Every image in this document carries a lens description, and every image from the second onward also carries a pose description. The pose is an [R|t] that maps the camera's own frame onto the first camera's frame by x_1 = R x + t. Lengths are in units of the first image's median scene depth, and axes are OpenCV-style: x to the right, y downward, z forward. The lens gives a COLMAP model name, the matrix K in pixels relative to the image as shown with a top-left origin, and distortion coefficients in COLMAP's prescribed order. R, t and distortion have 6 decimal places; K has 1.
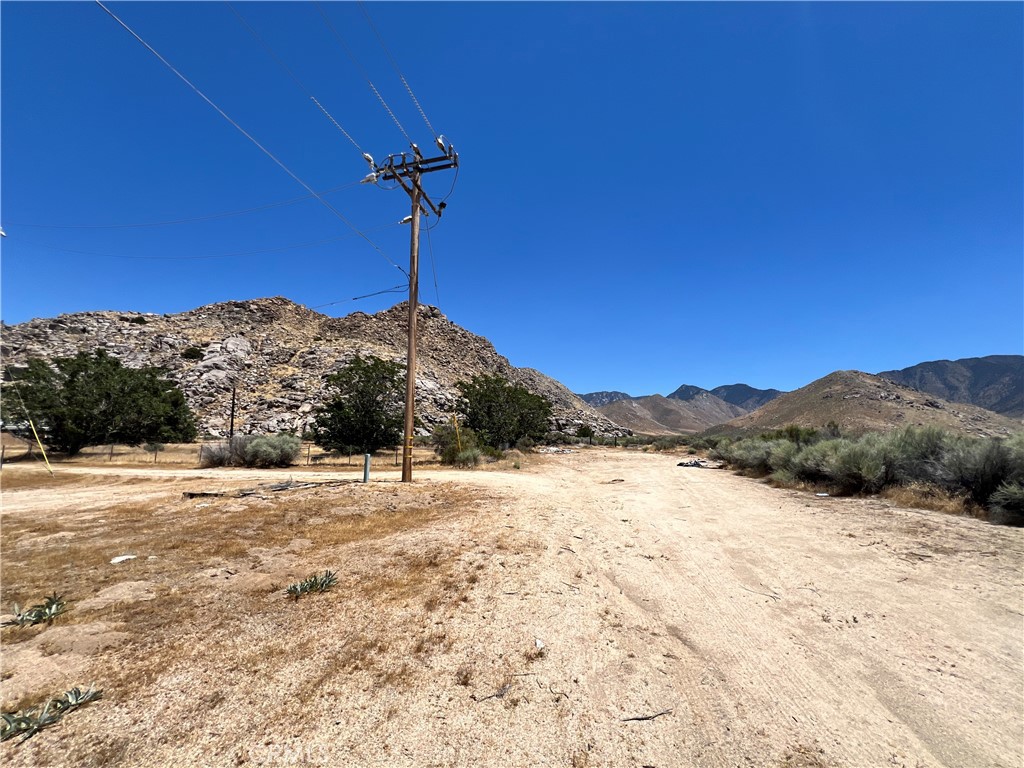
lens RADIAL K [[408.8, 0, 512.6], [0, 408.8, 384.0], [0, 0, 1]] dist [-0.001498, 0.000297]
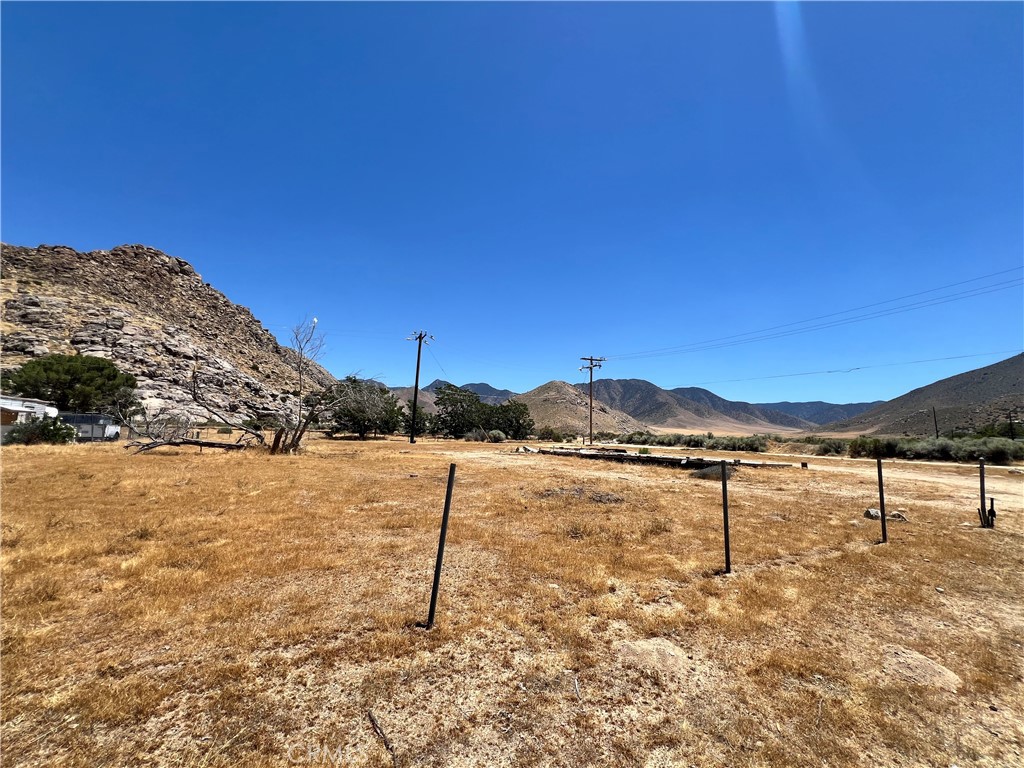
lens RADIAL K [[408.8, 0, 511.7], [0, 408.8, 384.1], [0, 0, 1]] dist [-0.001498, 0.000297]
pose [[0.831762, 0.084142, 0.548718, -0.135583], [-0.097755, 0.995201, -0.004427, -0.010981], [-0.546457, -0.049957, 0.835996, -0.080408]]
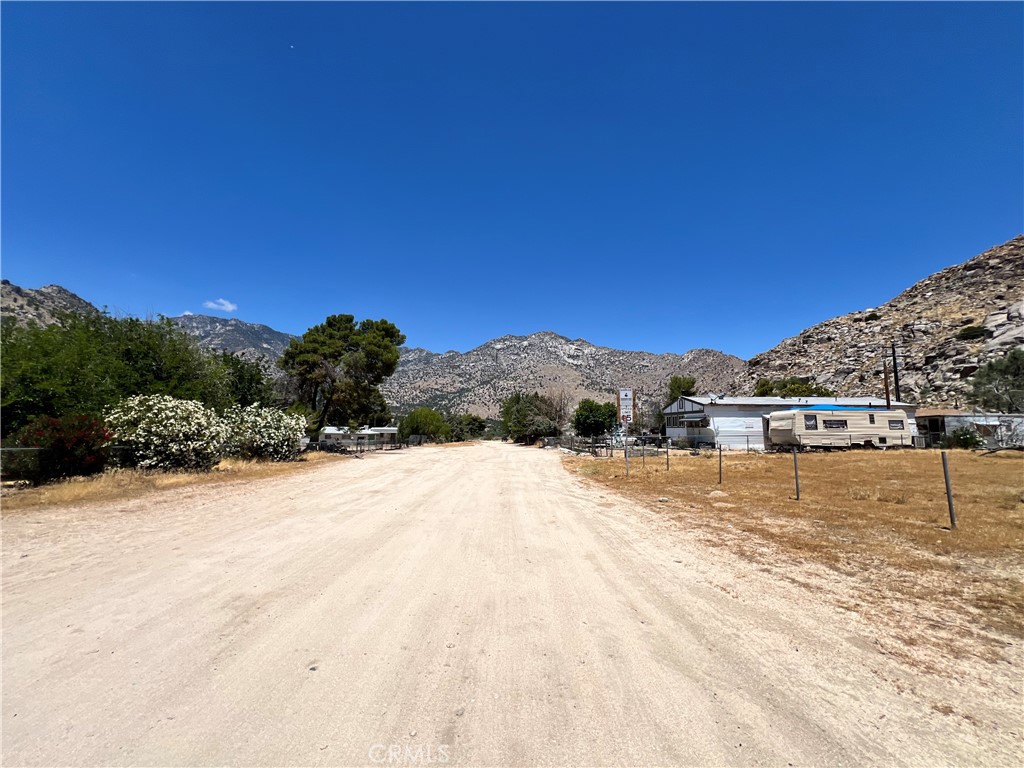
lens RADIAL K [[408.8, 0, 511.8], [0, 408.8, 384.7], [0, 0, 1]] dist [-0.001498, 0.000297]
pose [[0.186930, -0.126849, -0.974149, -0.096669], [0.142896, 0.984593, -0.100788, -0.013345], [0.971925, -0.120362, 0.202176, -0.097333]]
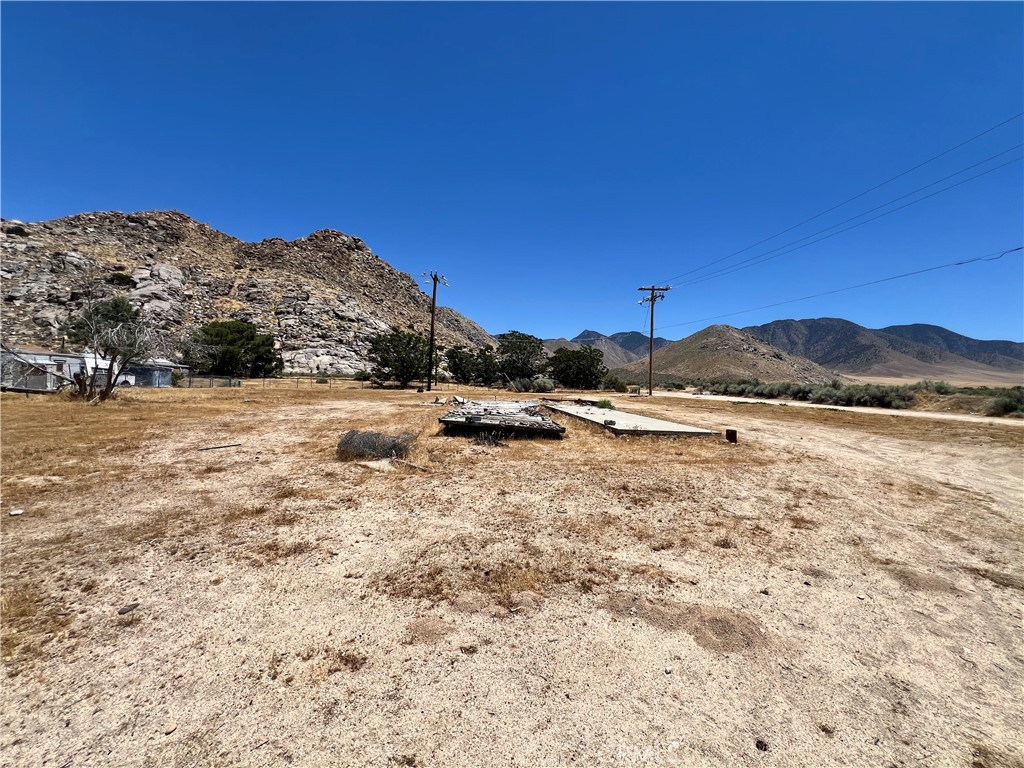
lens RADIAL K [[408.8, 0, 512.1], [0, 408.8, 383.7], [0, 0, 1]] dist [-0.001498, 0.000297]
pose [[0.974555, 0.016288, 0.223556, -0.088860], [-0.048893, 0.988787, 0.141099, -0.011091], [-0.218751, -0.148439, 0.964424, -0.080431]]
